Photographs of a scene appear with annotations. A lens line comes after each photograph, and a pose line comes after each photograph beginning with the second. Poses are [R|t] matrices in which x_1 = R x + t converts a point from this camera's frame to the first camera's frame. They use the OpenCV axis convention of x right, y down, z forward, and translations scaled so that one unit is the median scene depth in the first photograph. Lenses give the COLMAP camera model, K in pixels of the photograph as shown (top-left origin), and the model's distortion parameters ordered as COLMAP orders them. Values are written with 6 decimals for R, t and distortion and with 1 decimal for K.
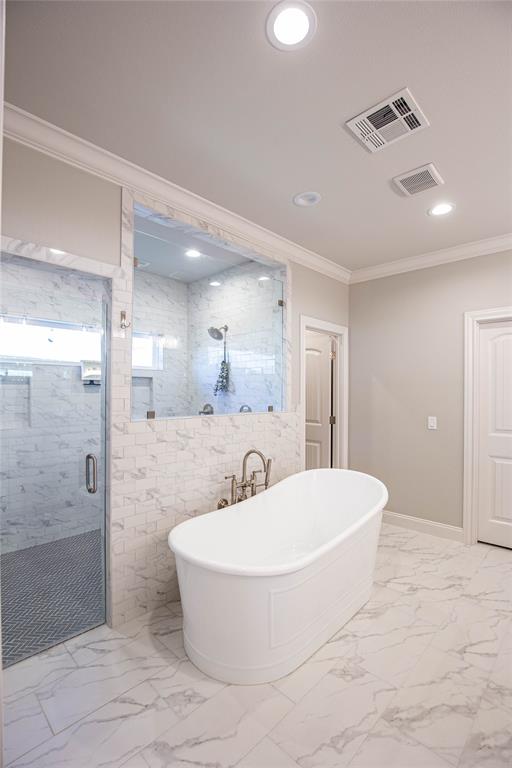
lens RADIAL K [[351.6, 0, 255.4], [0, 351.6, 389.9], [0, 0, 1]] dist [-0.028604, 0.002373]
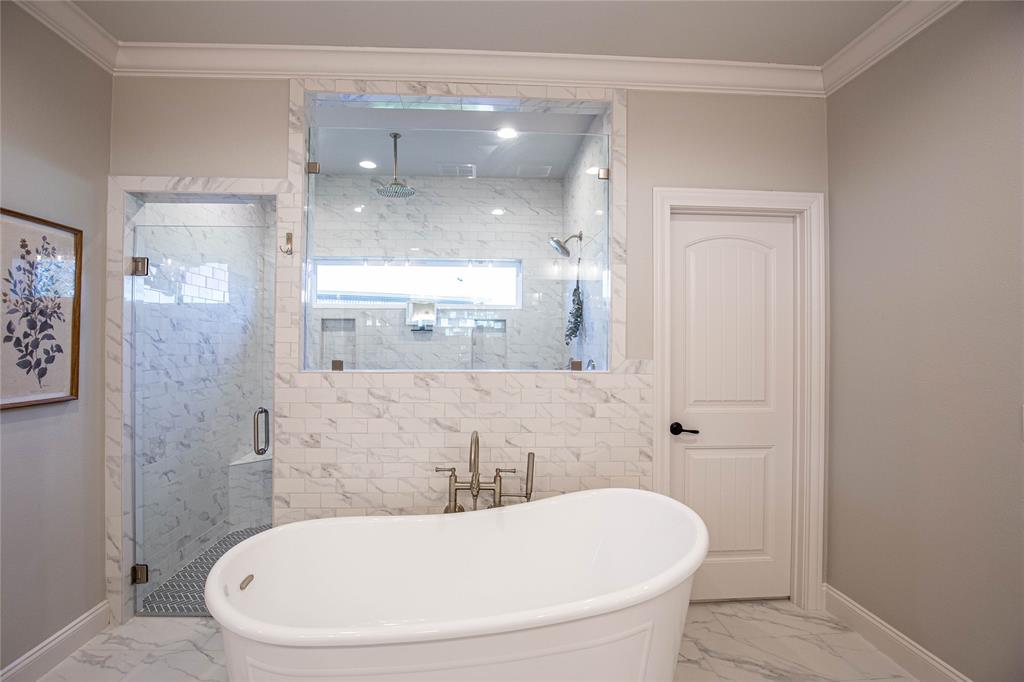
lens RADIAL K [[468.8, 0, 508.2], [0, 468.8, 341.1], [0, 0, 1]] dist [-0.028604, 0.002373]
pose [[0.730846, -0.006054, -0.682516, 0.585156], [0.001070, 0.999970, -0.007724, 0.024826], [0.682542, 0.004915, 0.730830, 0.466167]]
